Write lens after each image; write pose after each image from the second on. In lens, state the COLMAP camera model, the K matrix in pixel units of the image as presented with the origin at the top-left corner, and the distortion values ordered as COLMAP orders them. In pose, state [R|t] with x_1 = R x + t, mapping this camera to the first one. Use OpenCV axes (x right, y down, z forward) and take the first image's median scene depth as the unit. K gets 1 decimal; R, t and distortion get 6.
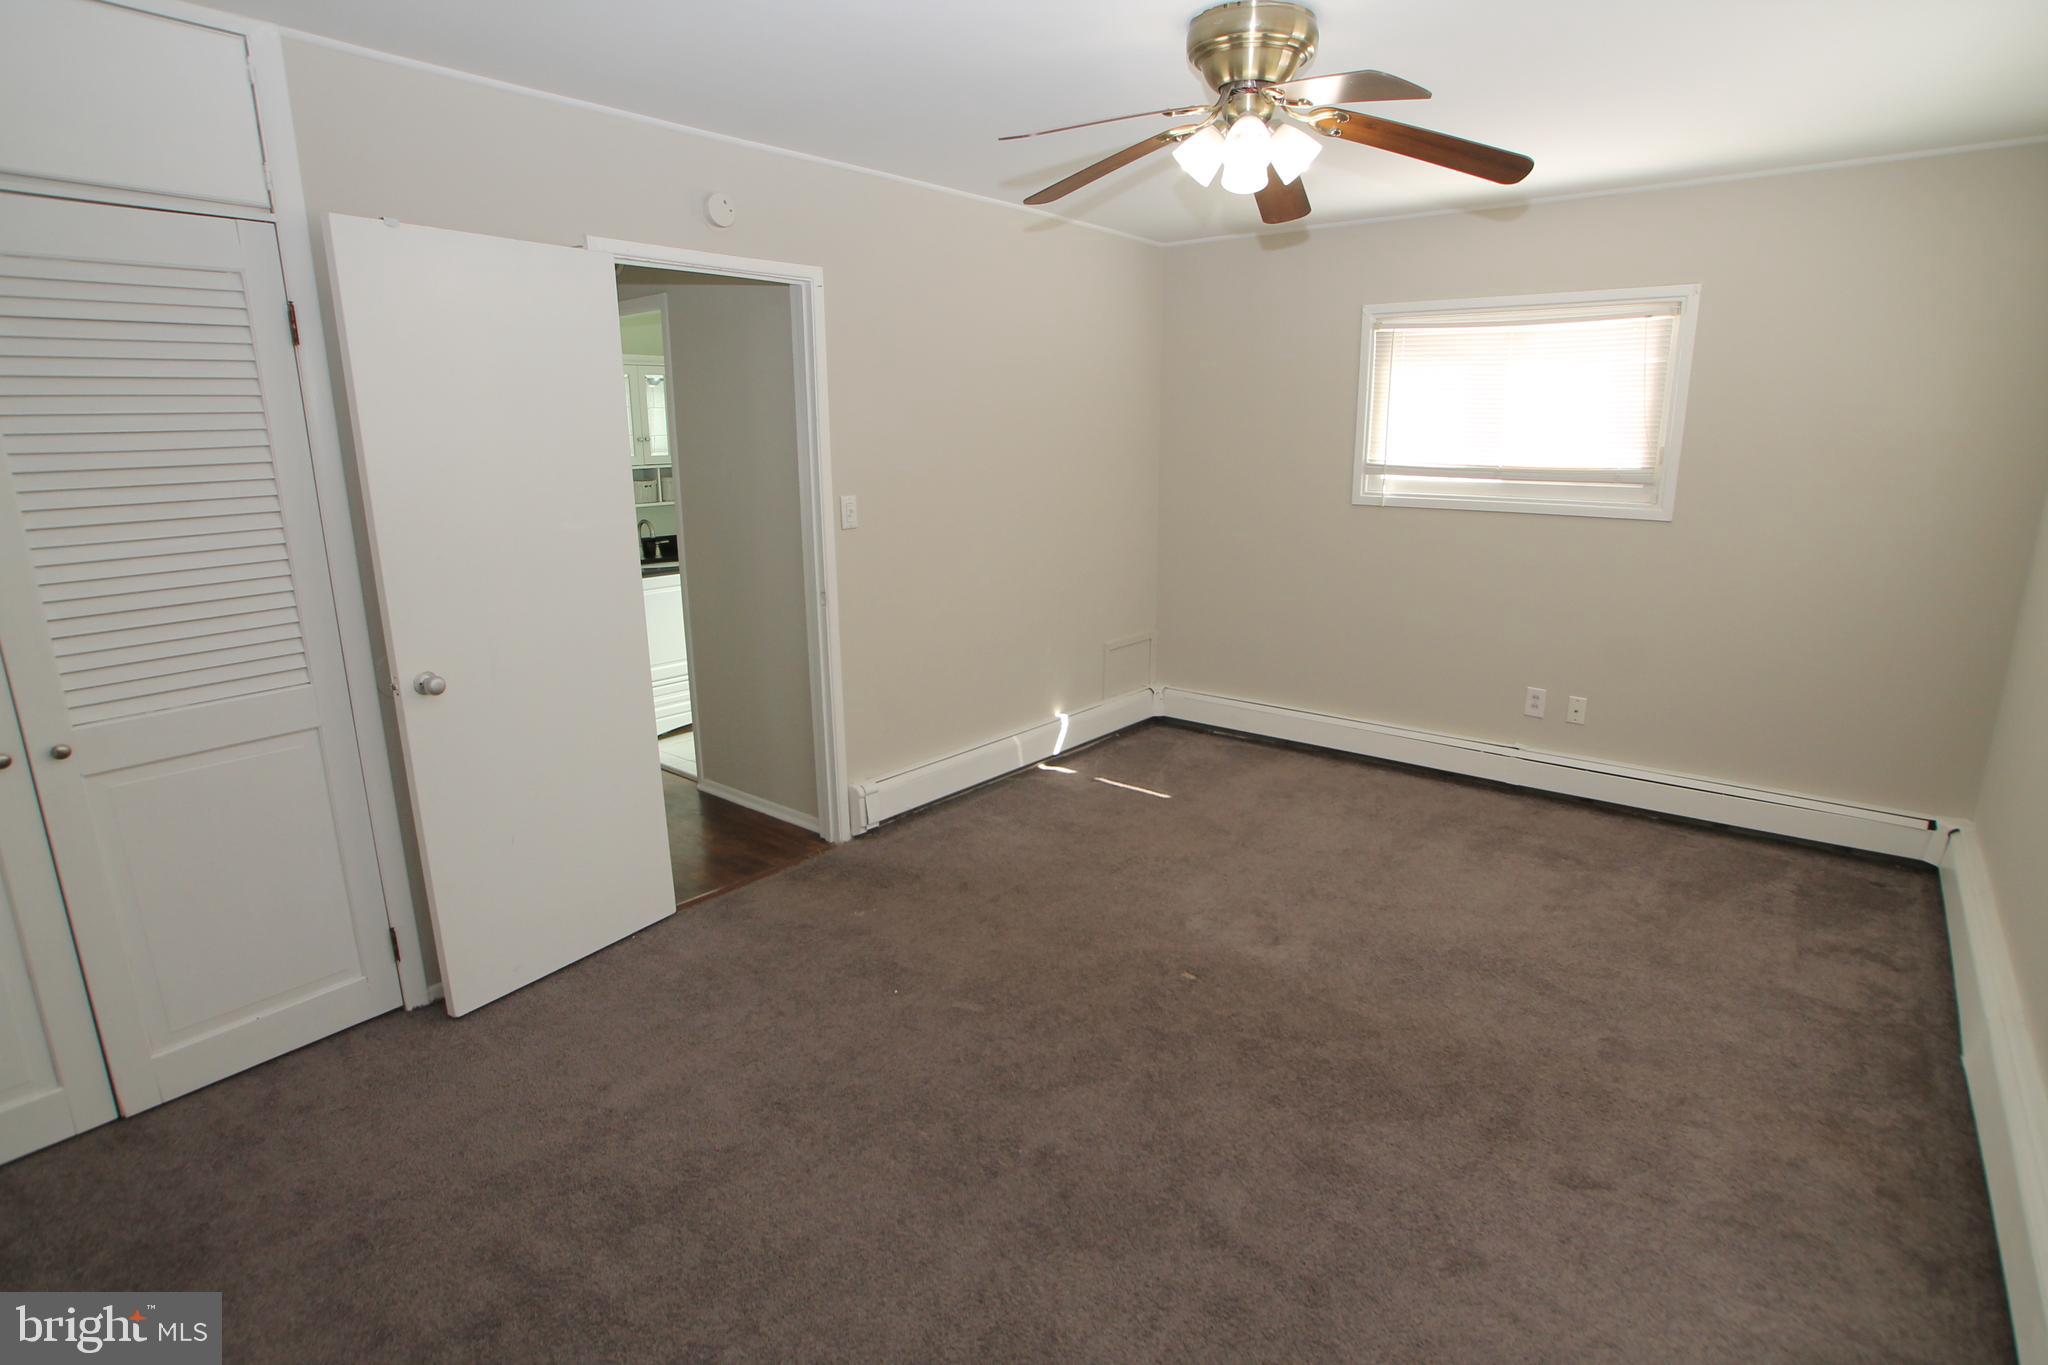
lens RADIAL K [[1042.5, 0, 1031.1], [0, 1042.5, 691.5], [0, 0, 1]] dist [-0.071030, 0.032329]
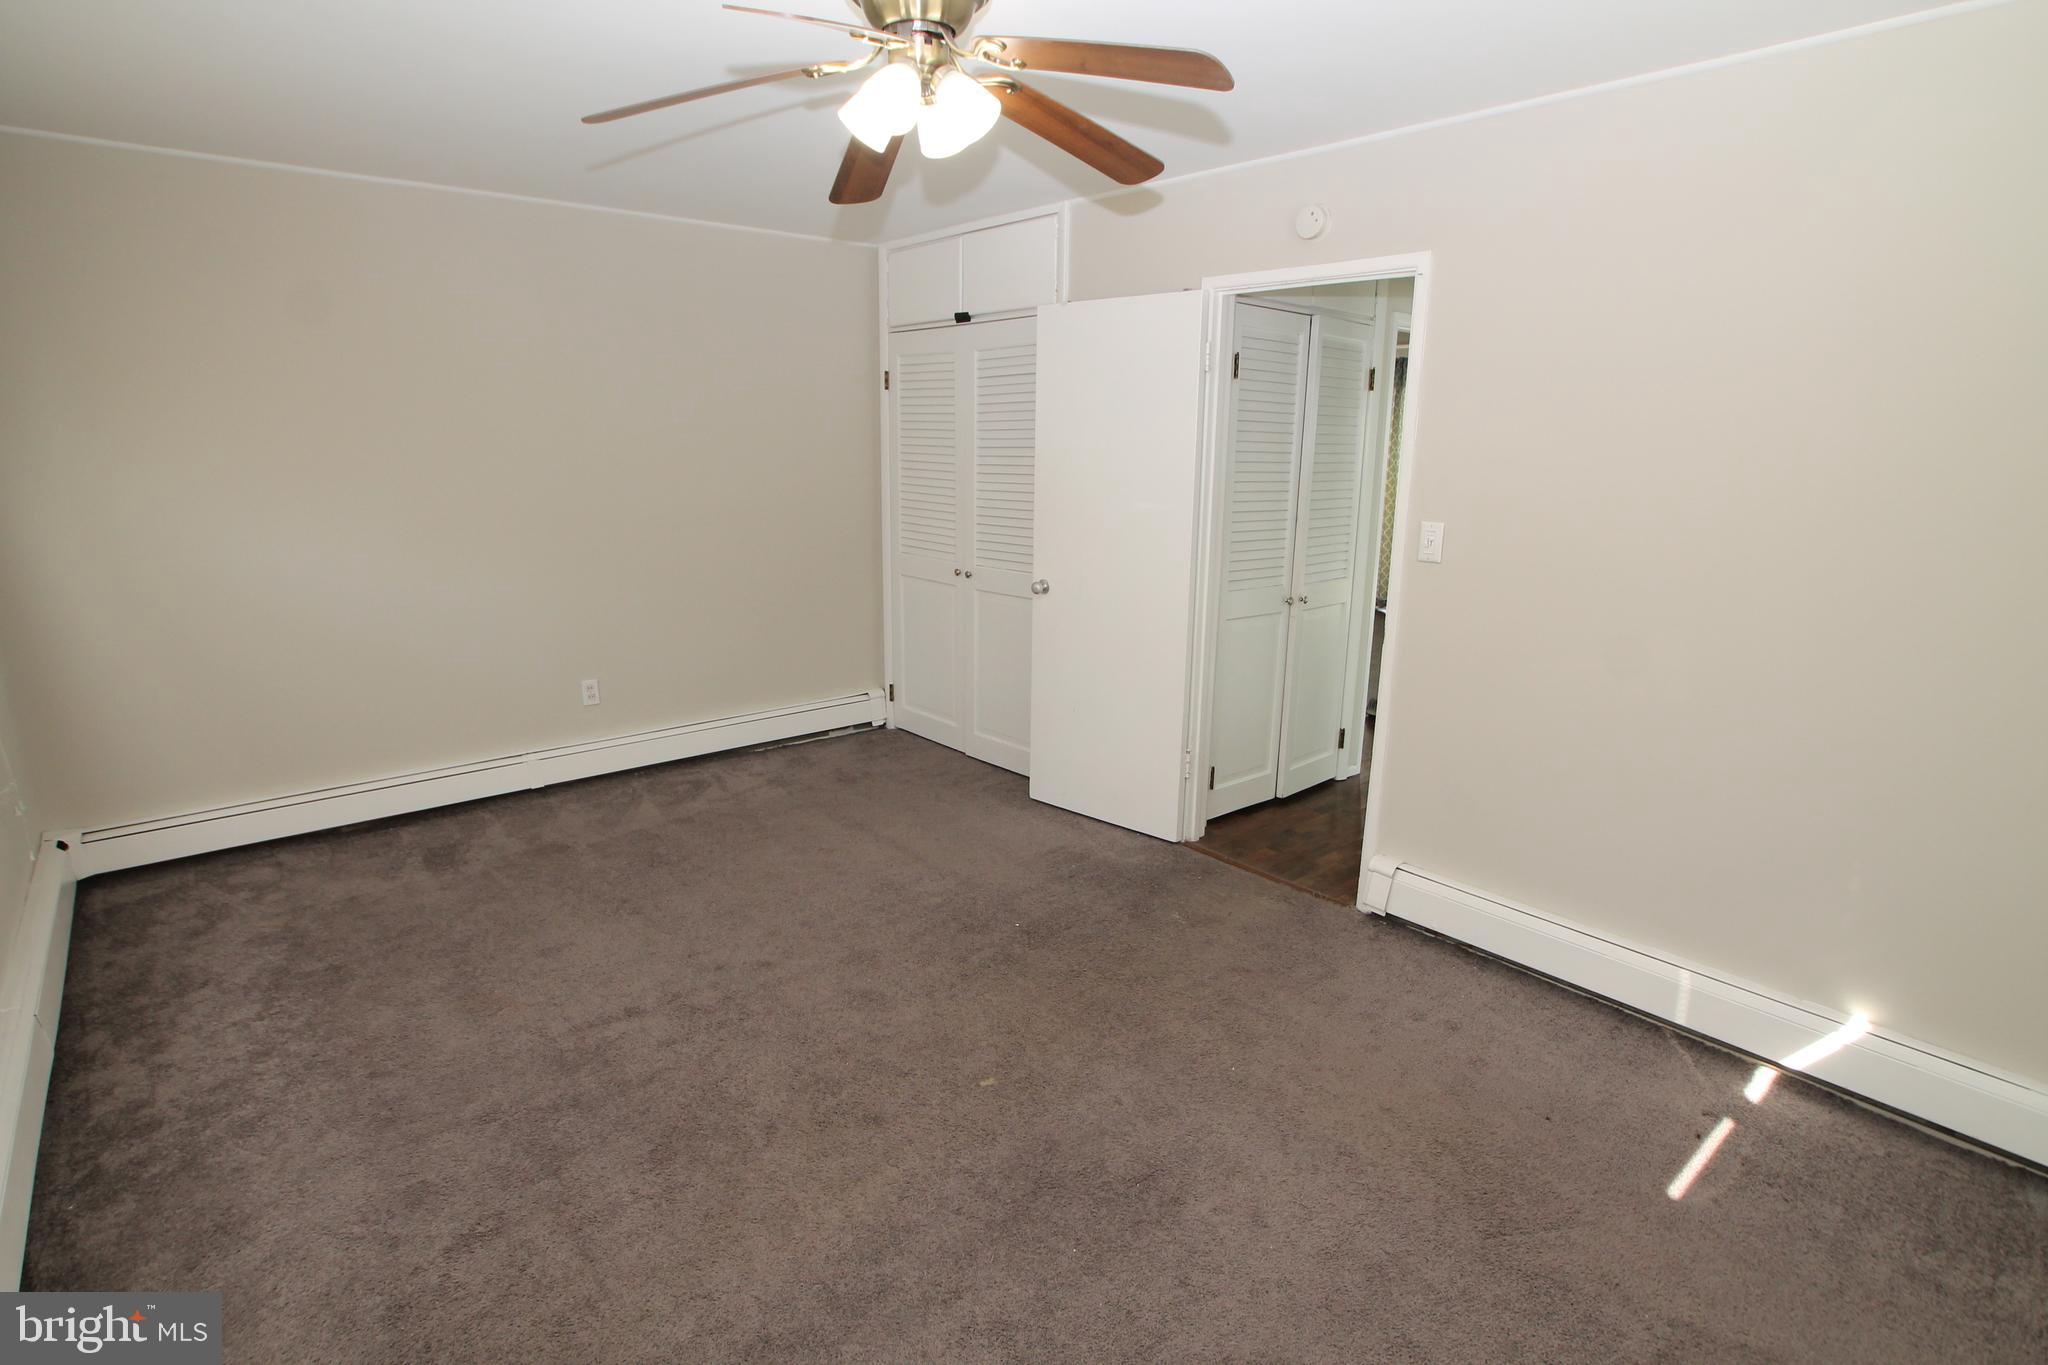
lens RADIAL K [[1042.5, 0, 1031.1], [0, 1042.5, 691.5], [0, 0, 1]] dist [-0.071030, 0.032329]
pose [[-0.178494, 0.239157, -0.954434, 0.654054], [-0.253278, 0.926156, 0.279438, -0.198304], [0.950784, 0.291615, -0.104740, 0.766501]]
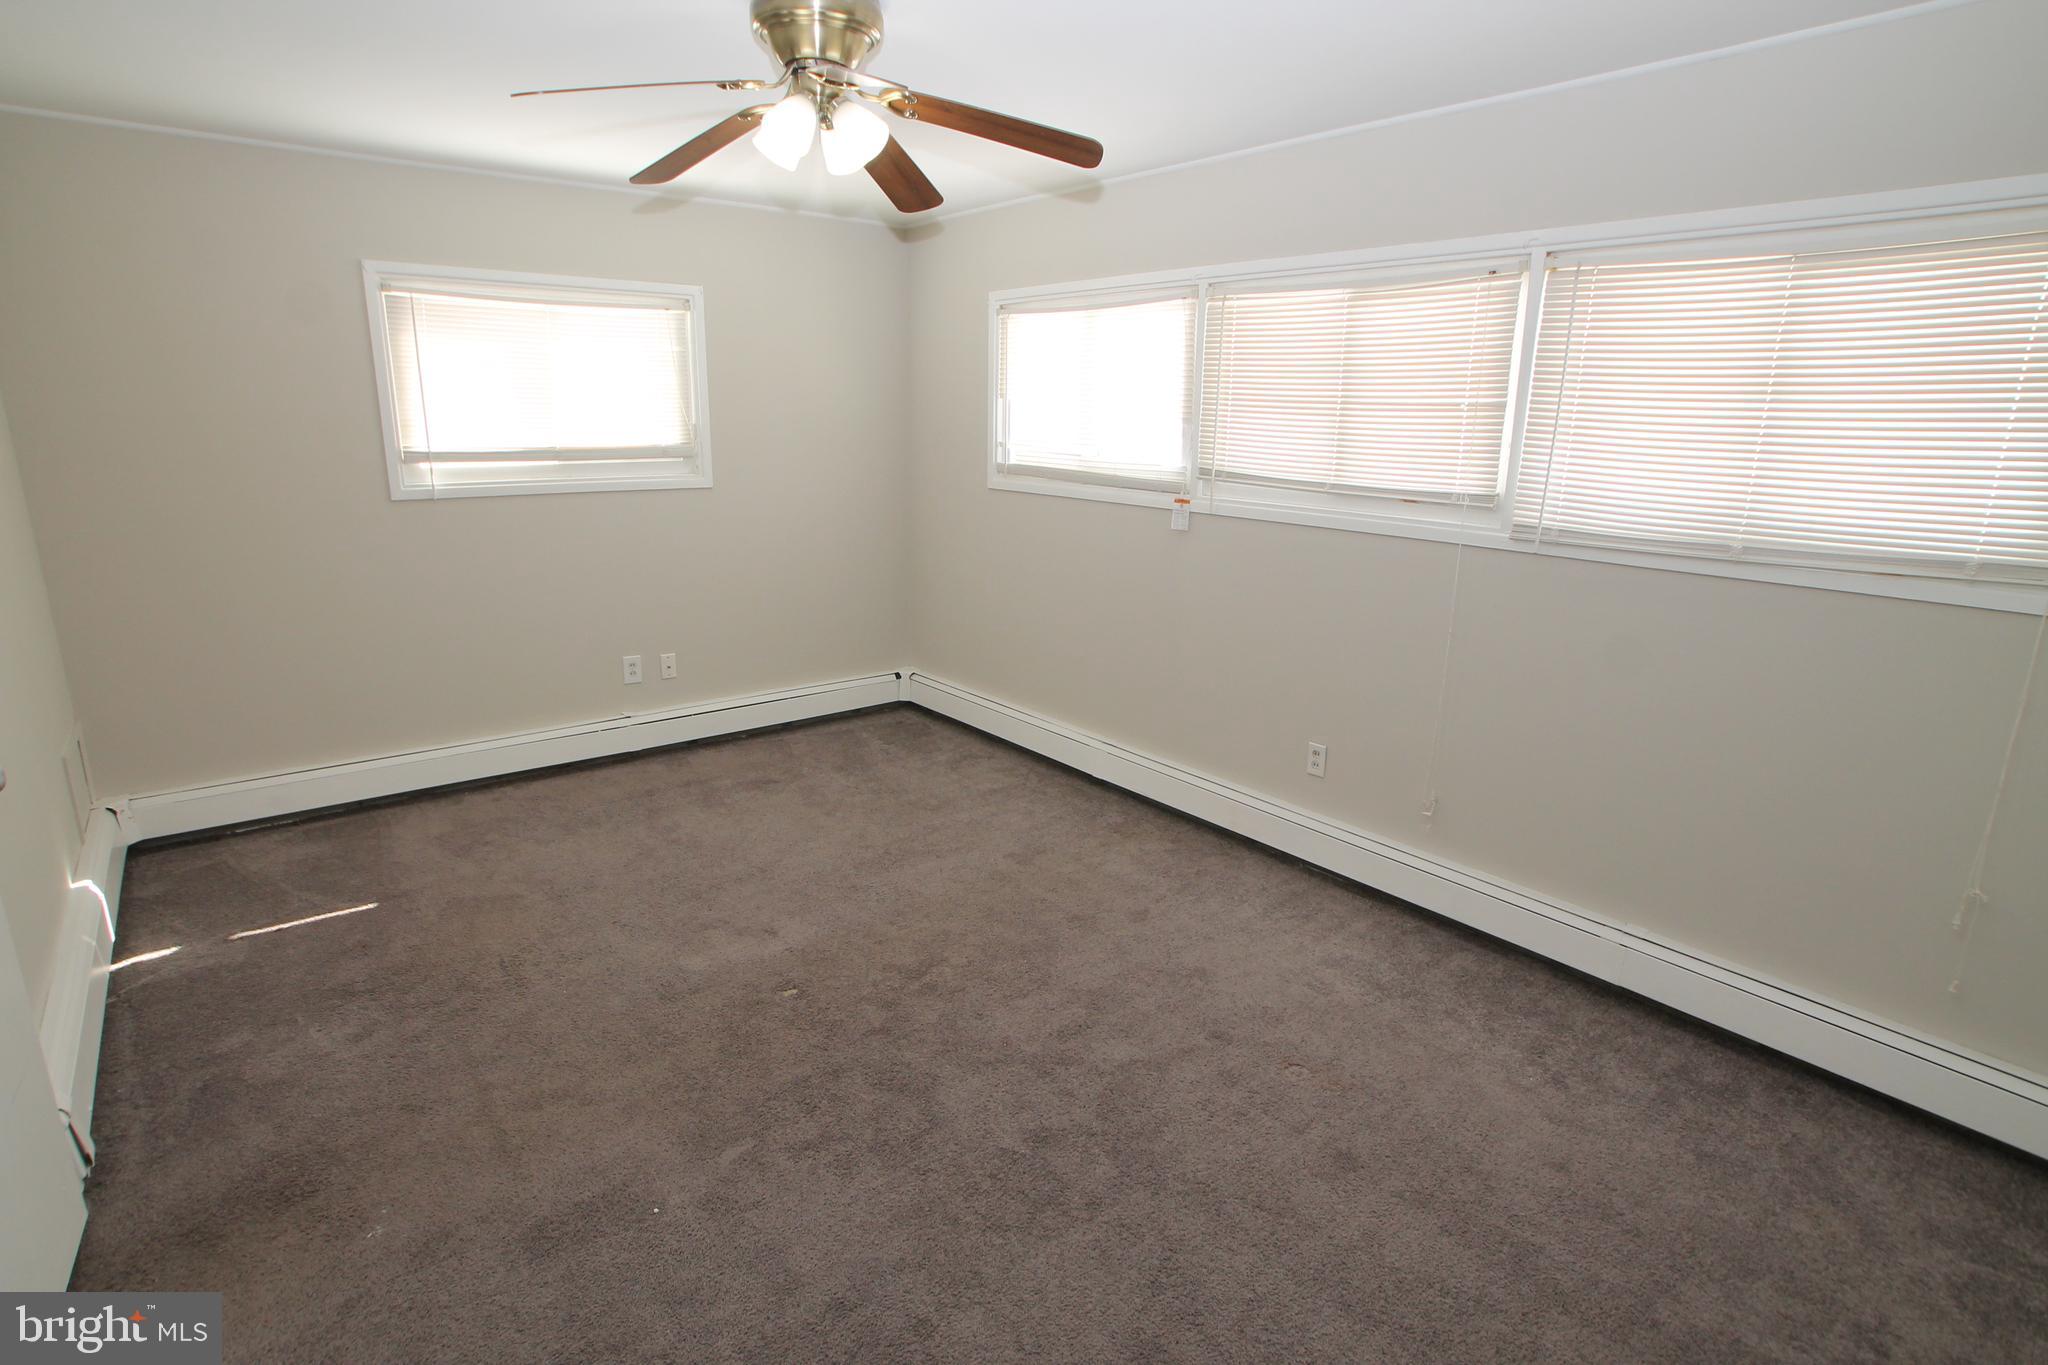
lens RADIAL K [[1042.5, 0, 1031.1], [0, 1042.5, 691.5], [0, 0, 1]] dist [-0.071030, 0.032329]
pose [[0.216131, -0.244892, 0.945154, -0.465553], [0.223566, 0.954728, 0.196249, -0.092213], [-0.950424, 0.168888, 0.261095, 0.370004]]
